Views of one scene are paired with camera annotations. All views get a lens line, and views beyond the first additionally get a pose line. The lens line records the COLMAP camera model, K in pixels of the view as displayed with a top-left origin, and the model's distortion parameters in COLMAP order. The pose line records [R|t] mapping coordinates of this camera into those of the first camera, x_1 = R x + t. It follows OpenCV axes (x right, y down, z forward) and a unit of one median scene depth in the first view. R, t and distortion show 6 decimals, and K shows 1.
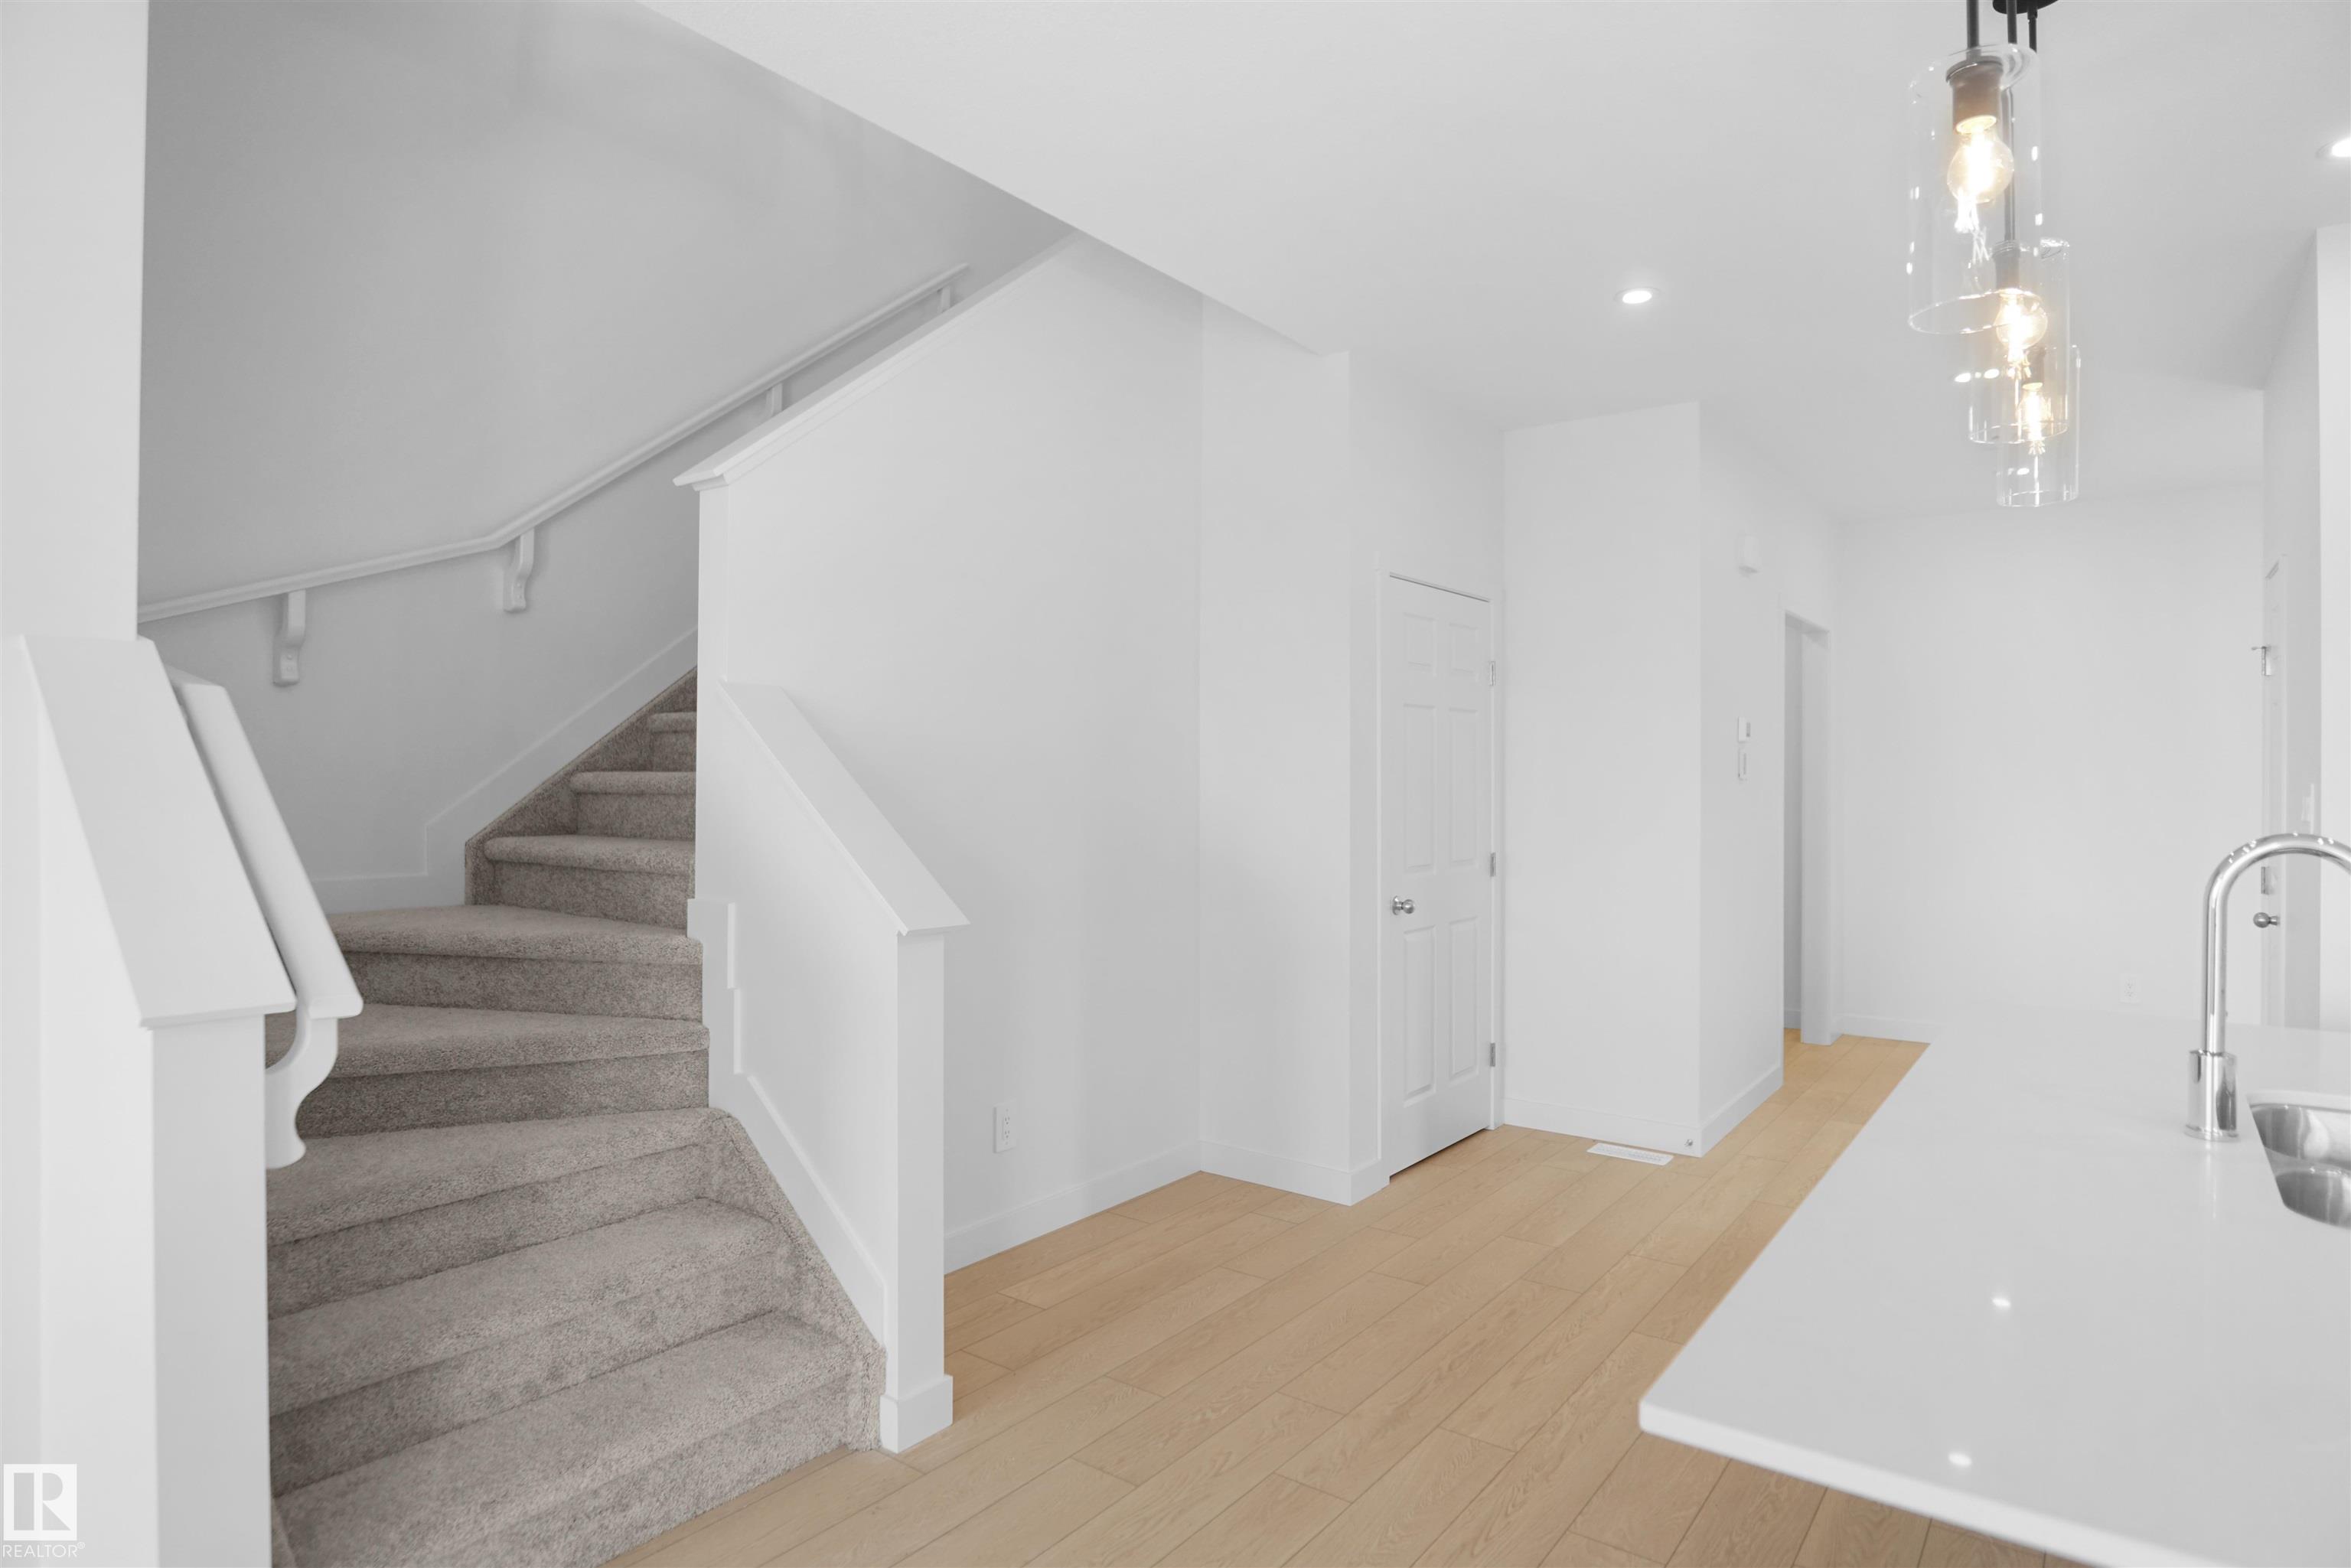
lens RADIAL K [[1287.8, 0, 1181.5], [0, 1287.8, 785.2], [0, 0, 1]] dist [-0.018216, 0.001227]
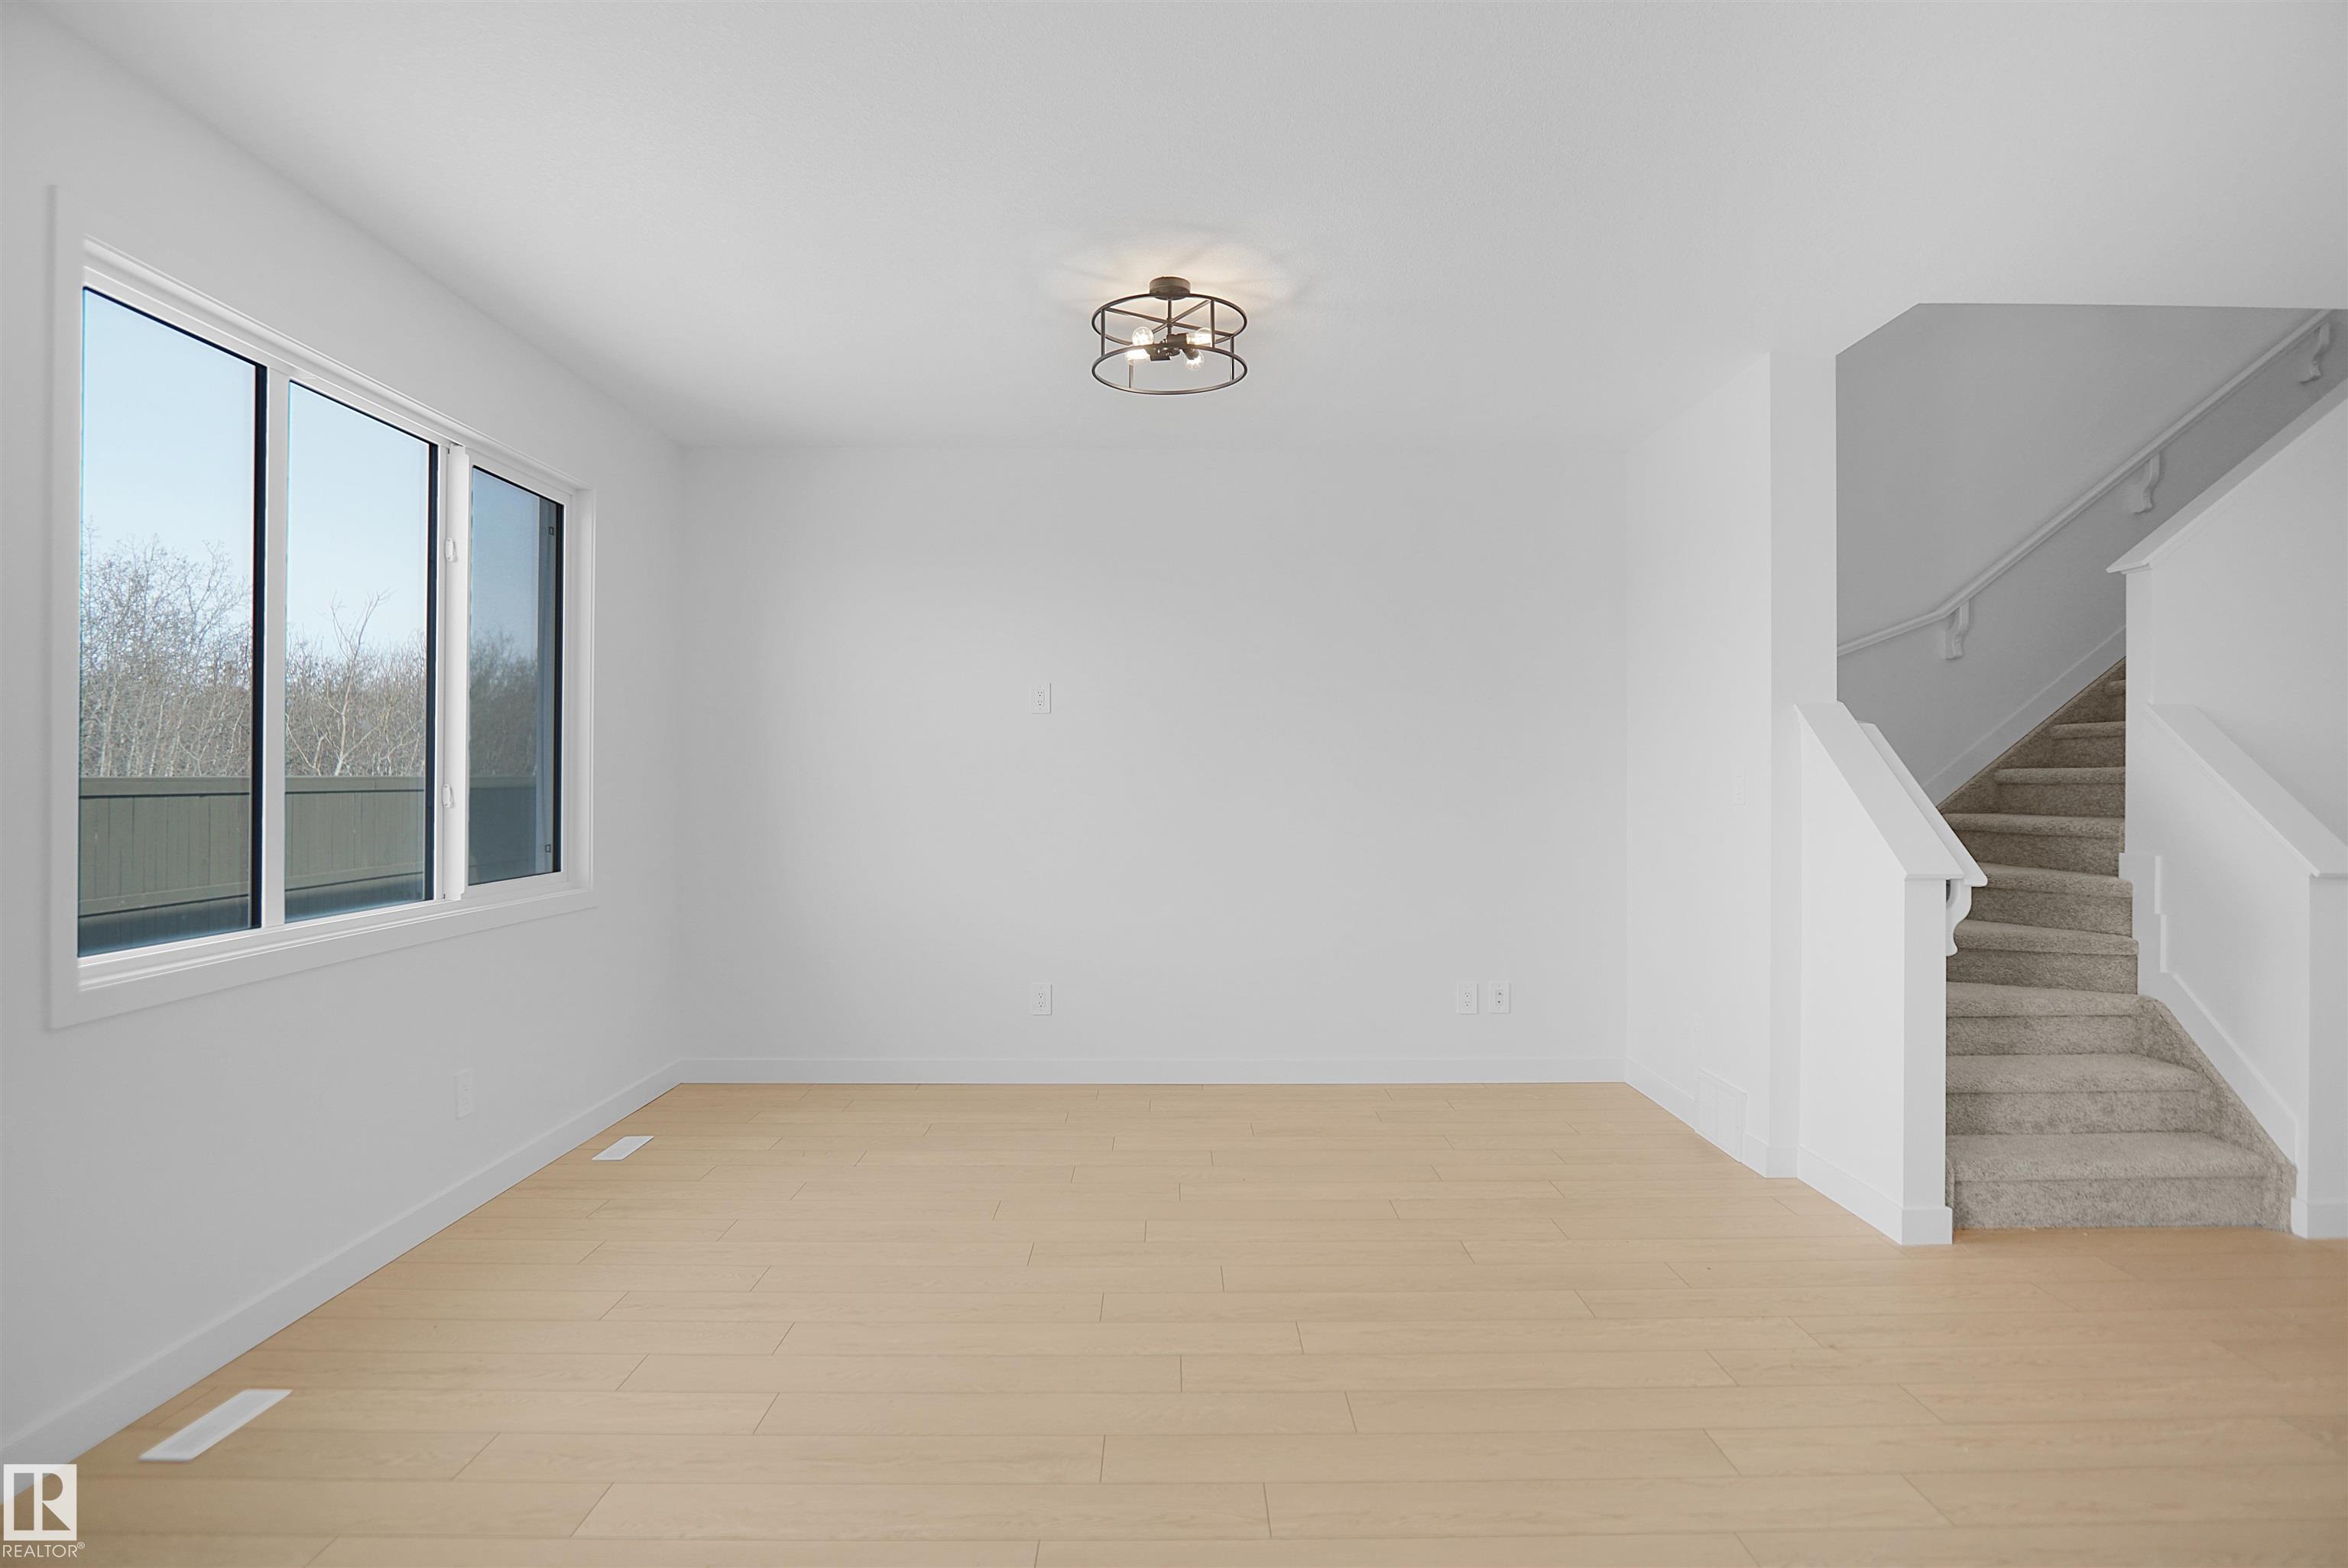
lens RADIAL K [[1286.0, 0, 1192.9], [0, 1286.0, 787.4], [0, 0, 1]] dist [-0.018216, 0.001227]
pose [[0.625045, -0.002048, -0.780586, 0.098326], [0.002090, 0.999997, -0.000951, 0.013134], [0.780586, -0.001037, 0.625048, -0.791325]]
